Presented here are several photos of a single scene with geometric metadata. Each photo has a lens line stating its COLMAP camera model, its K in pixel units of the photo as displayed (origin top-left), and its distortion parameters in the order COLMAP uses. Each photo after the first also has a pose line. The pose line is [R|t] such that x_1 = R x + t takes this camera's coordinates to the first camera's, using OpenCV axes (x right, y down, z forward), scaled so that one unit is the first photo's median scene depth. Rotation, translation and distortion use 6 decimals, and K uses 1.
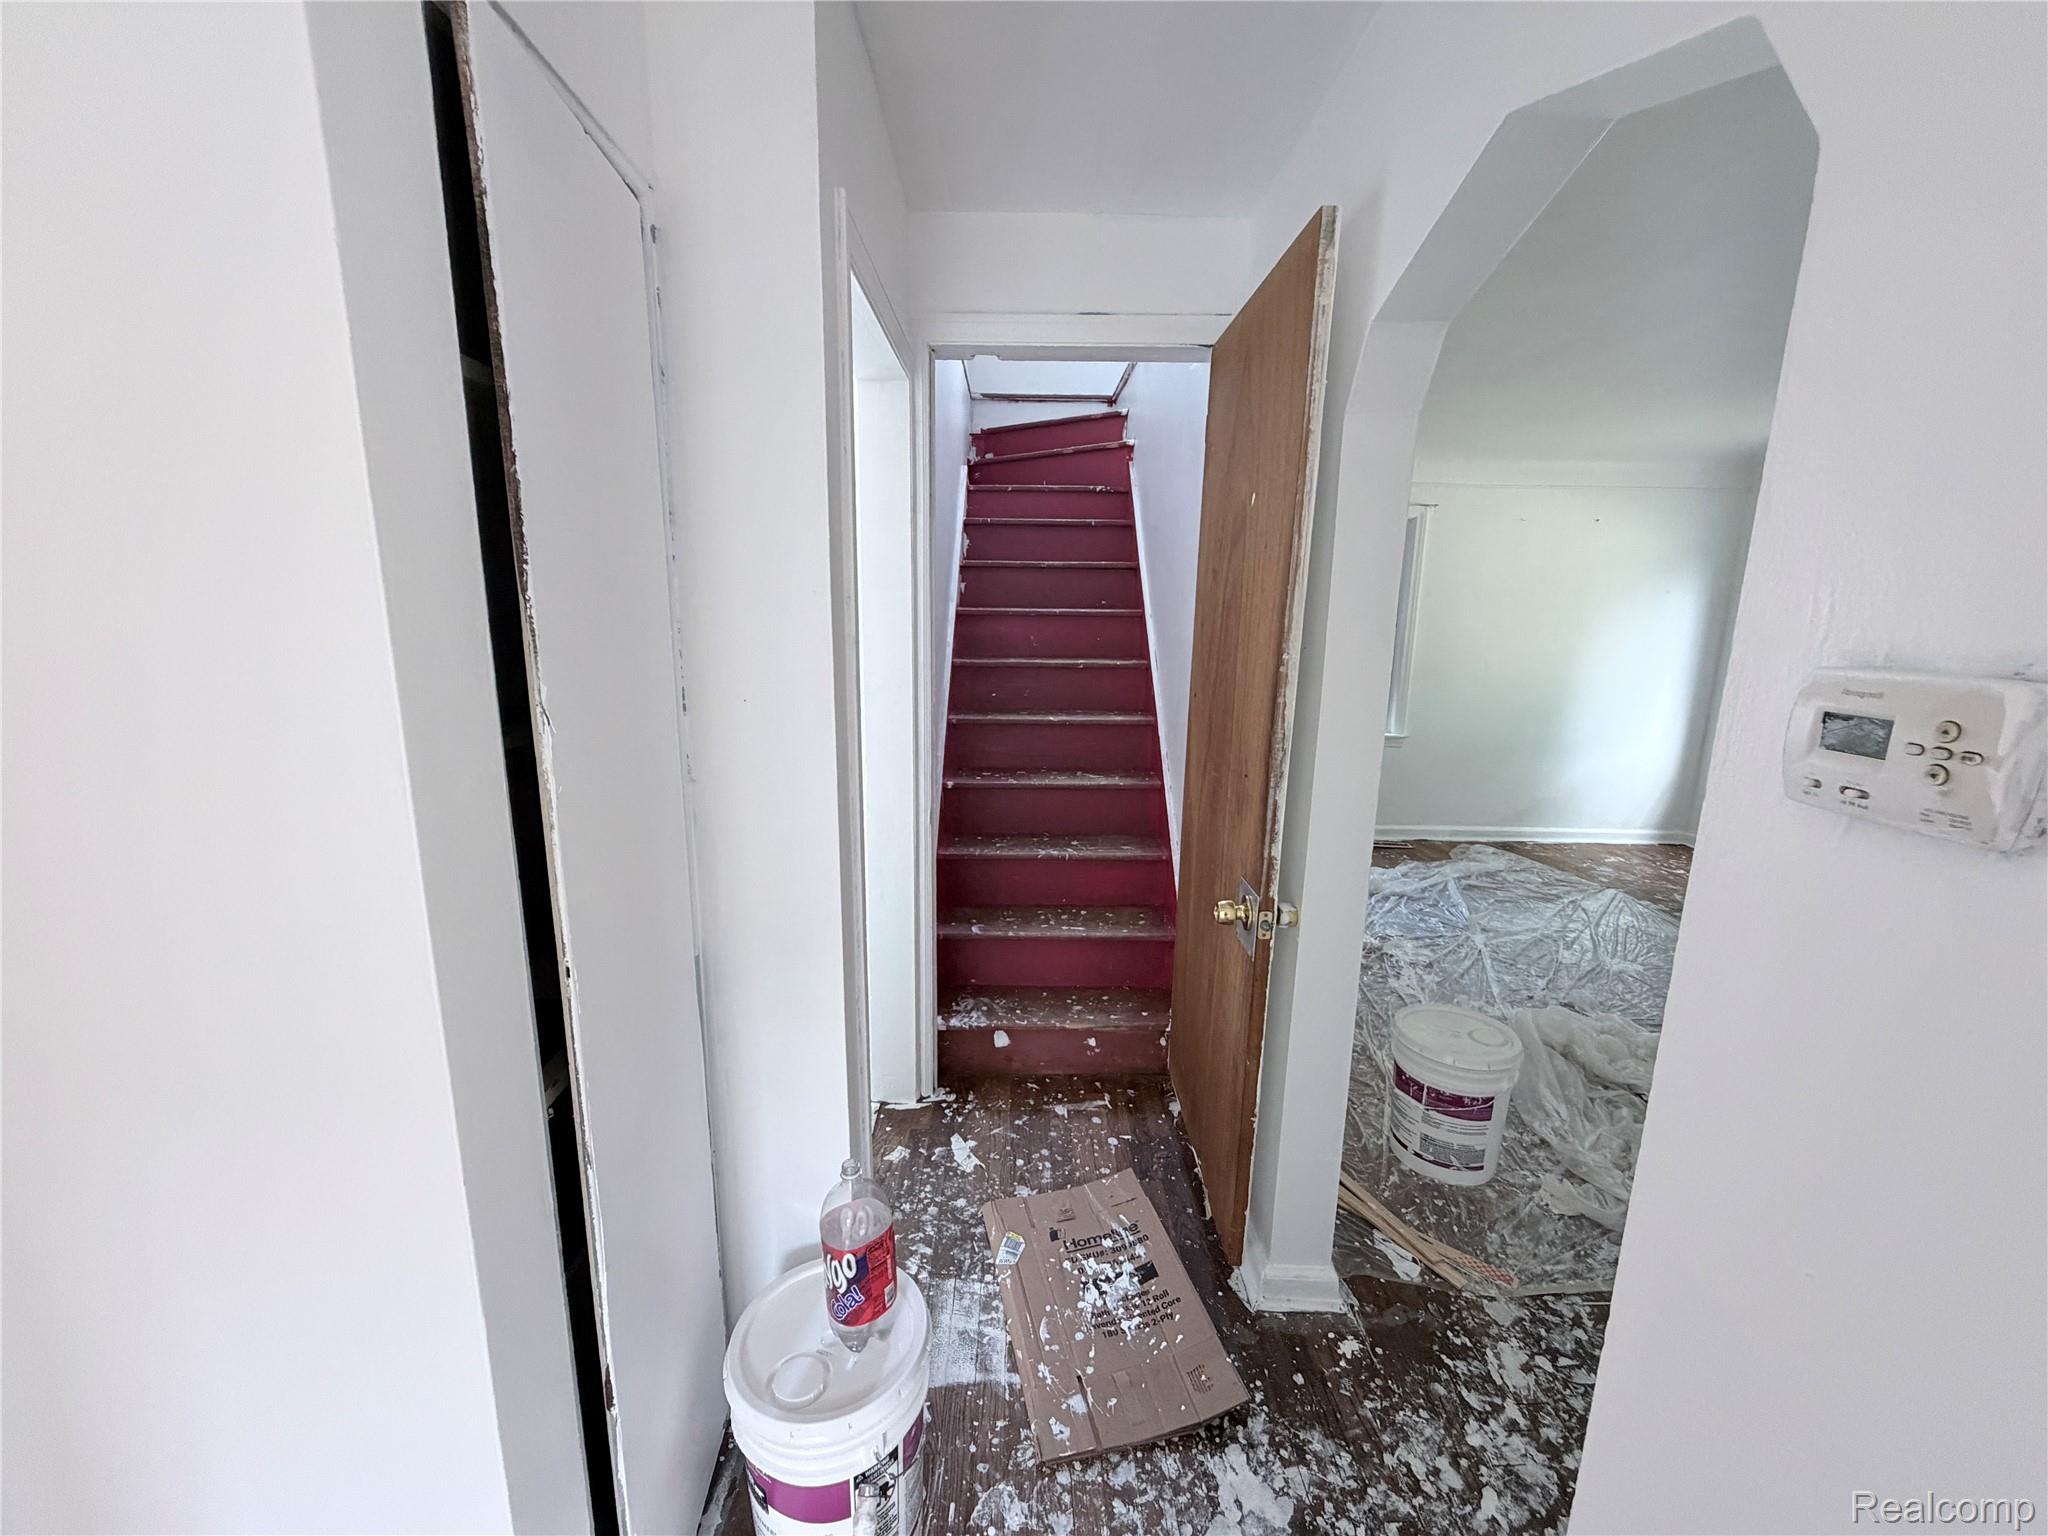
lens RADIAL K [[822.4, 0, 1018.5], [0, 822.4, 770.2], [0, 0, 1]] dist [0.001912, 0.000025]
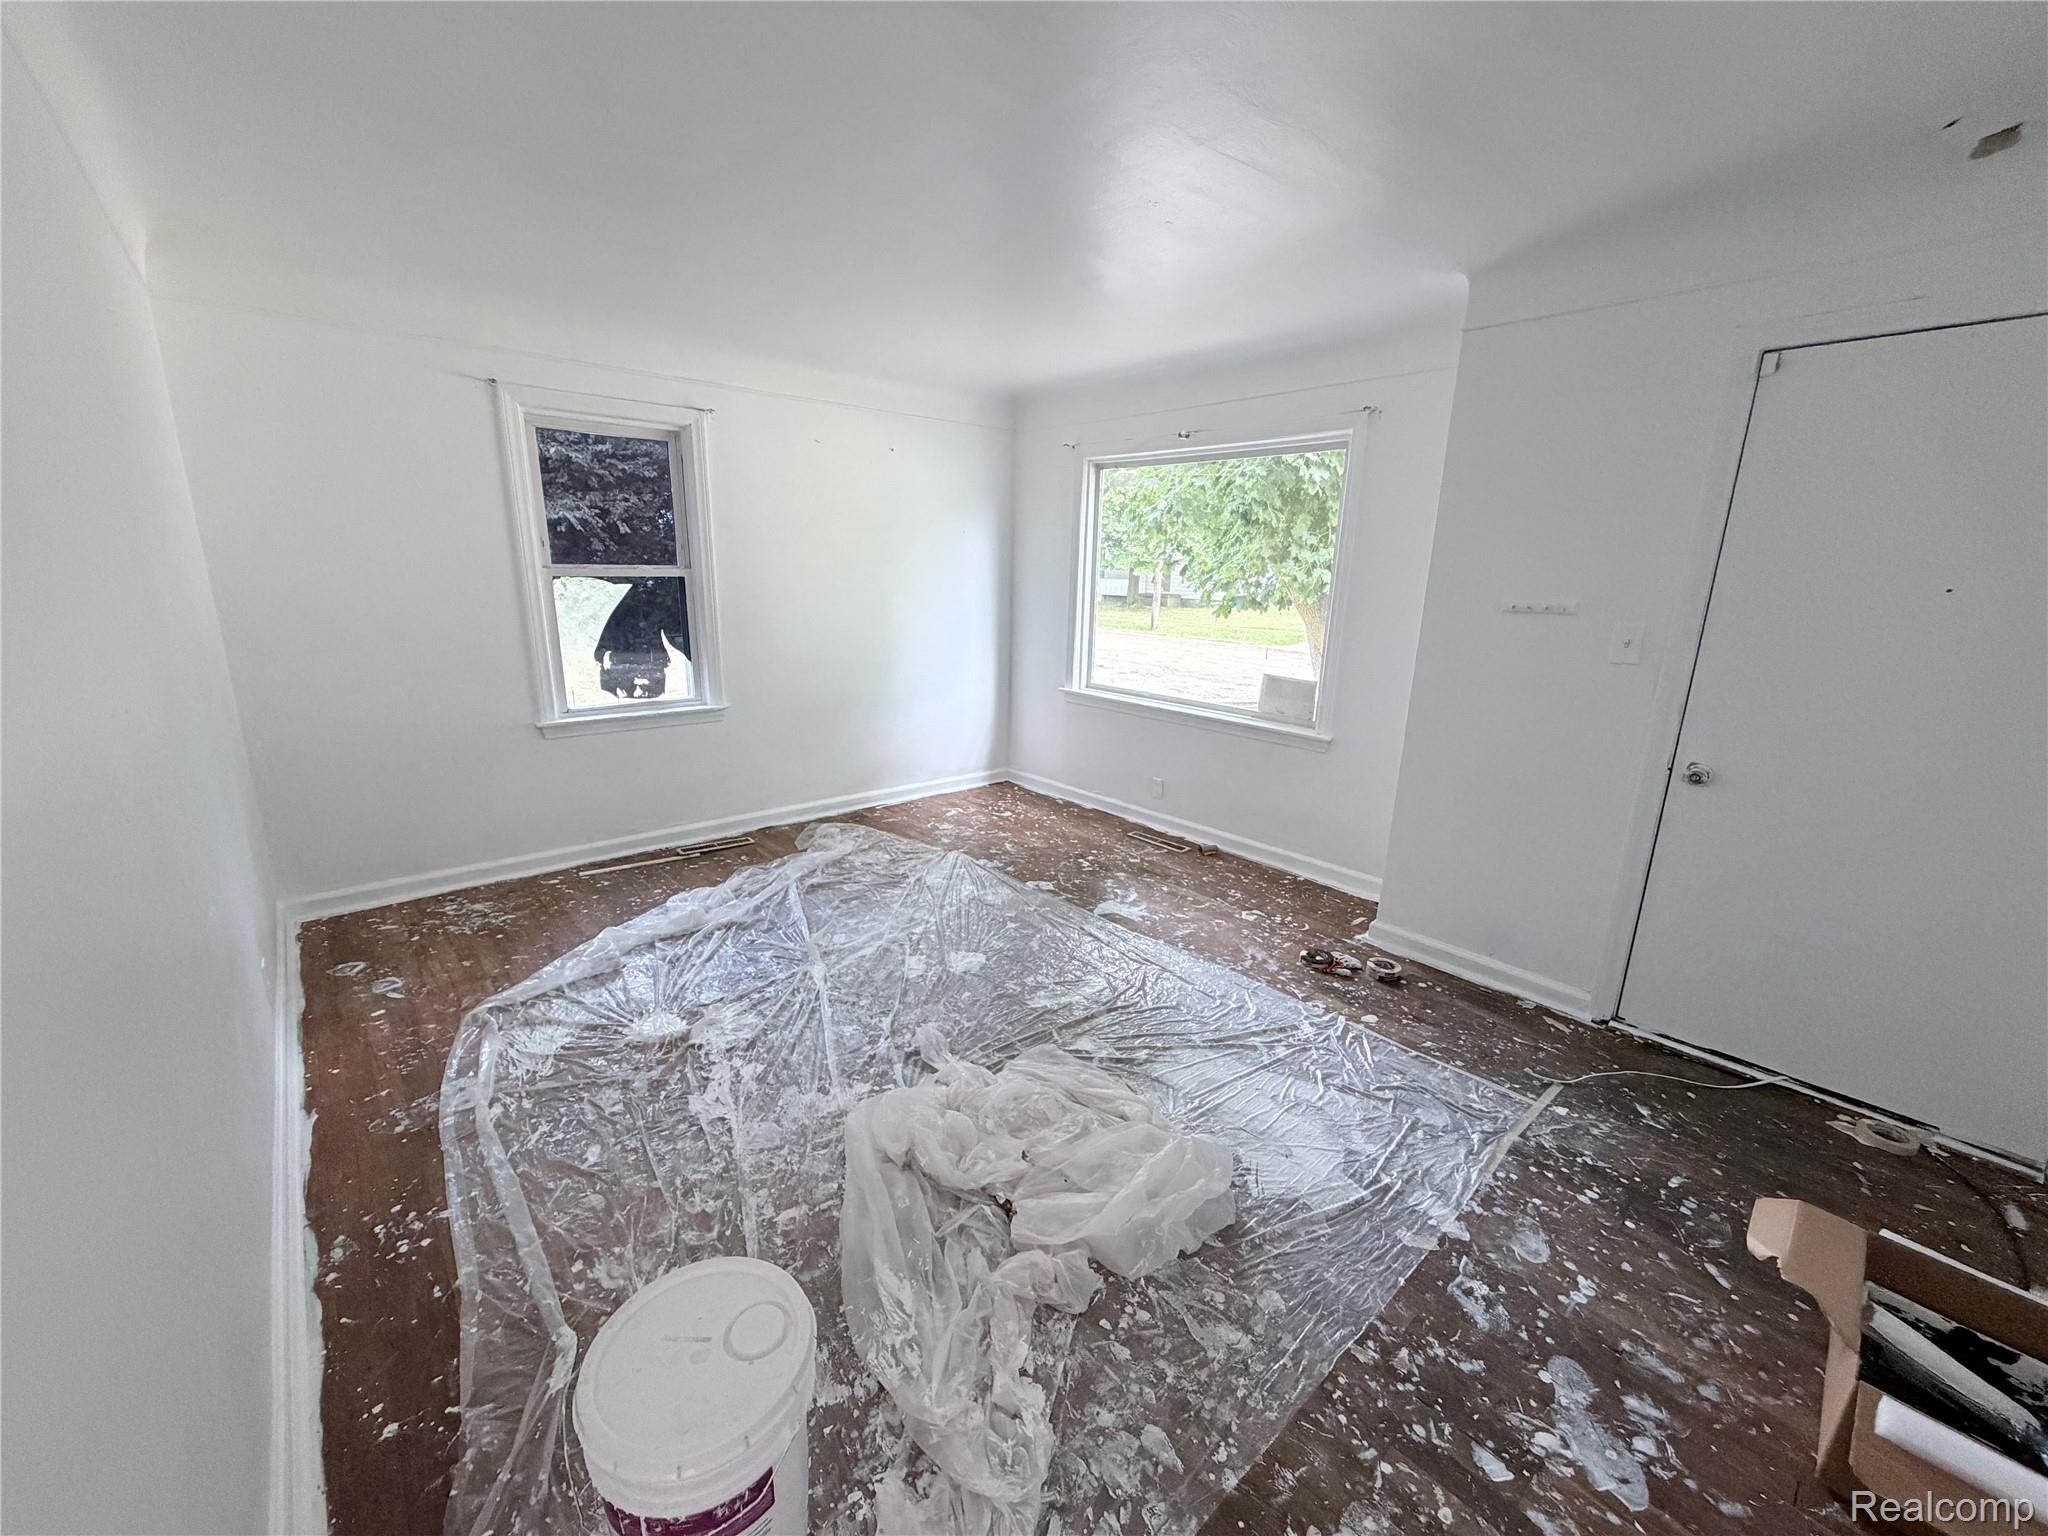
lens RADIAL K [[822.4, 0, 1018.5], [0, 822.4, 770.2], [0, 0, 1]] dist [0.001912, 0.000025]
pose [[0.762421, -0.154334, 0.628406, 0.206785], [0.112675, 0.987969, 0.105936, -0.039919], [-0.637195, -0.009962, 0.770638, 0.235442]]
